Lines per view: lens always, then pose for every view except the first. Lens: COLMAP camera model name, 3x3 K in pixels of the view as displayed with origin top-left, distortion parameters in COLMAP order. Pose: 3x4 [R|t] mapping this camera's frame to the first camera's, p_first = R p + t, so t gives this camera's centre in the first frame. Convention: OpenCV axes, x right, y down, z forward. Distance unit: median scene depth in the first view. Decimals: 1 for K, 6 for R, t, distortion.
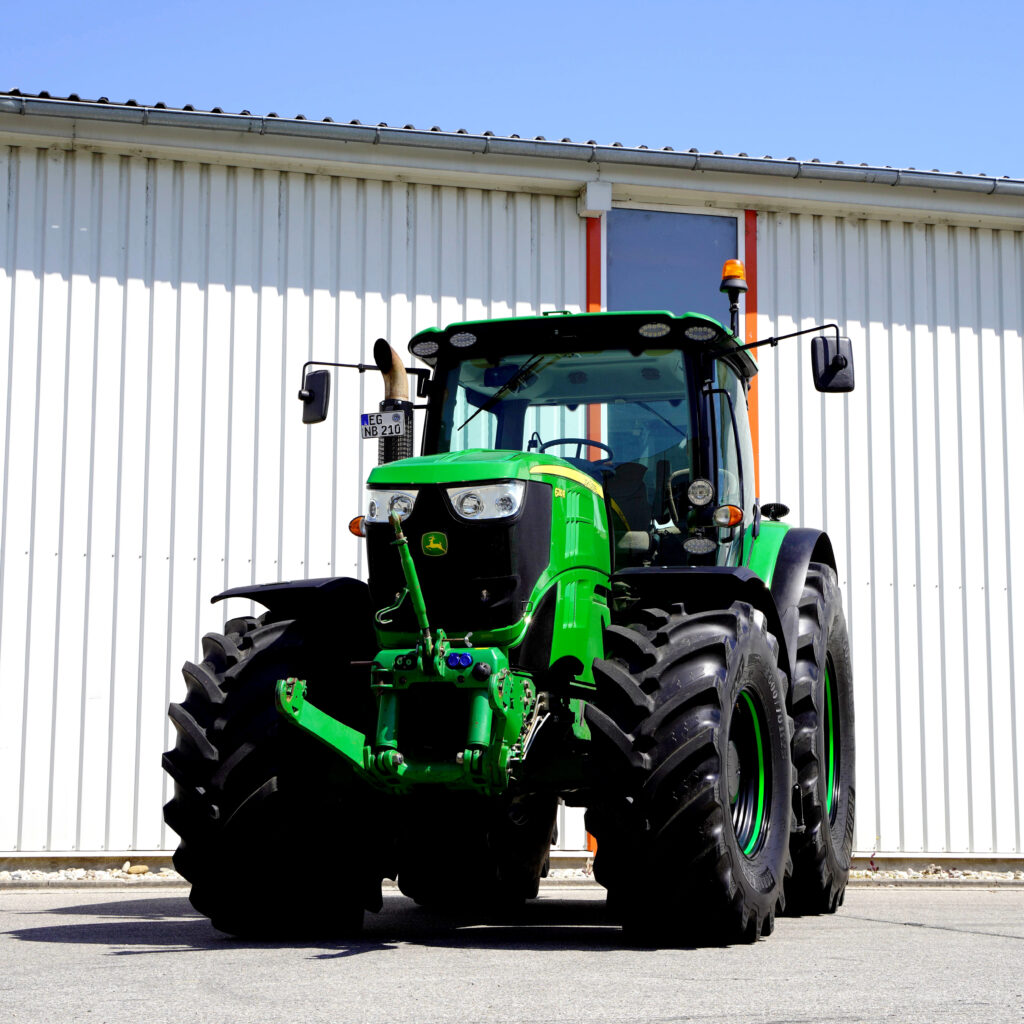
lens RADIAL K [[2146.0, 0, 512.0], [0, 2146.0, 512.0], [0, 0, 1]] dist [0.048353, 0.295303]
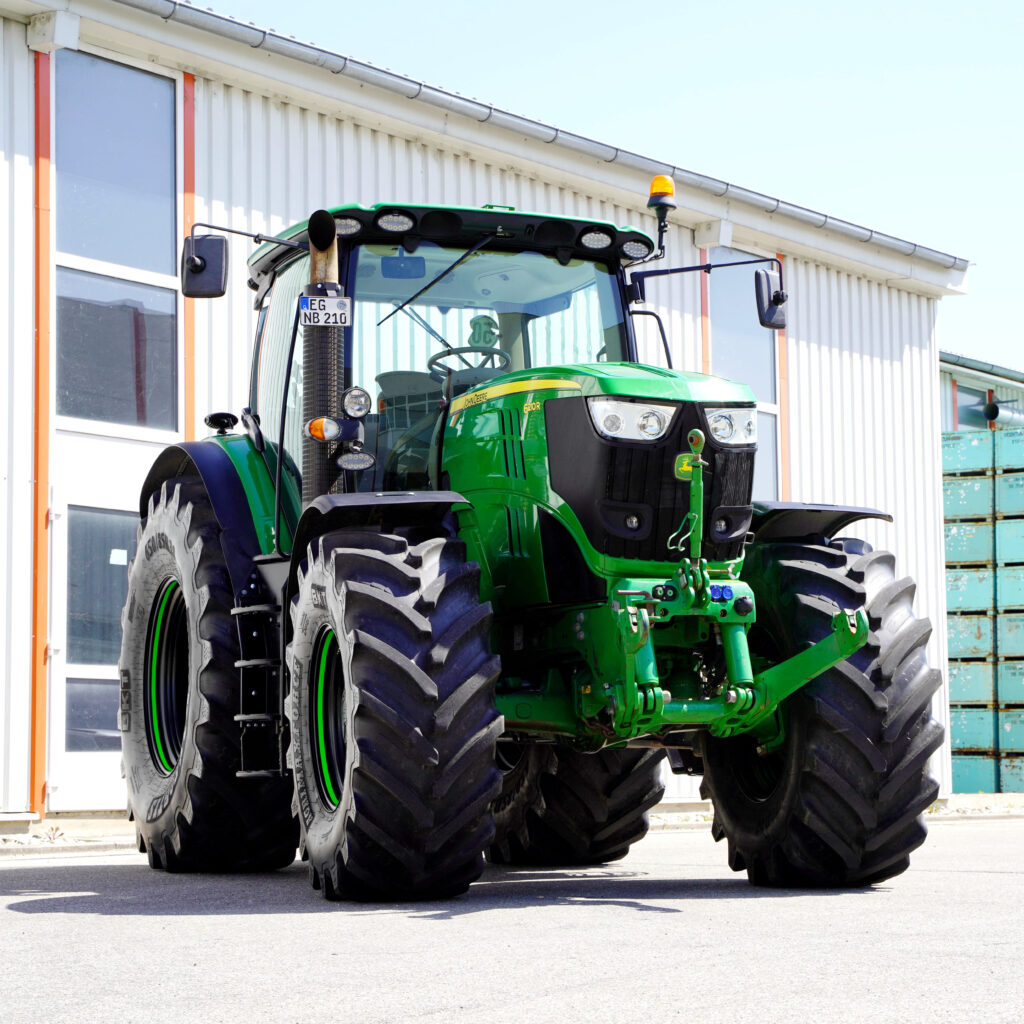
lens RADIAL K [[2569.1, 0, 512.0], [0, 2569.1, 512.0], [0, 0, 1]] dist [0.098842, 0.514025]
pose [[0.784652, 0.052969, 0.617670, -0.642721], [-0.075152, 0.997122, 0.009959, 0.023934], [-0.615365, -0.054234, 0.786374, 0.141238]]
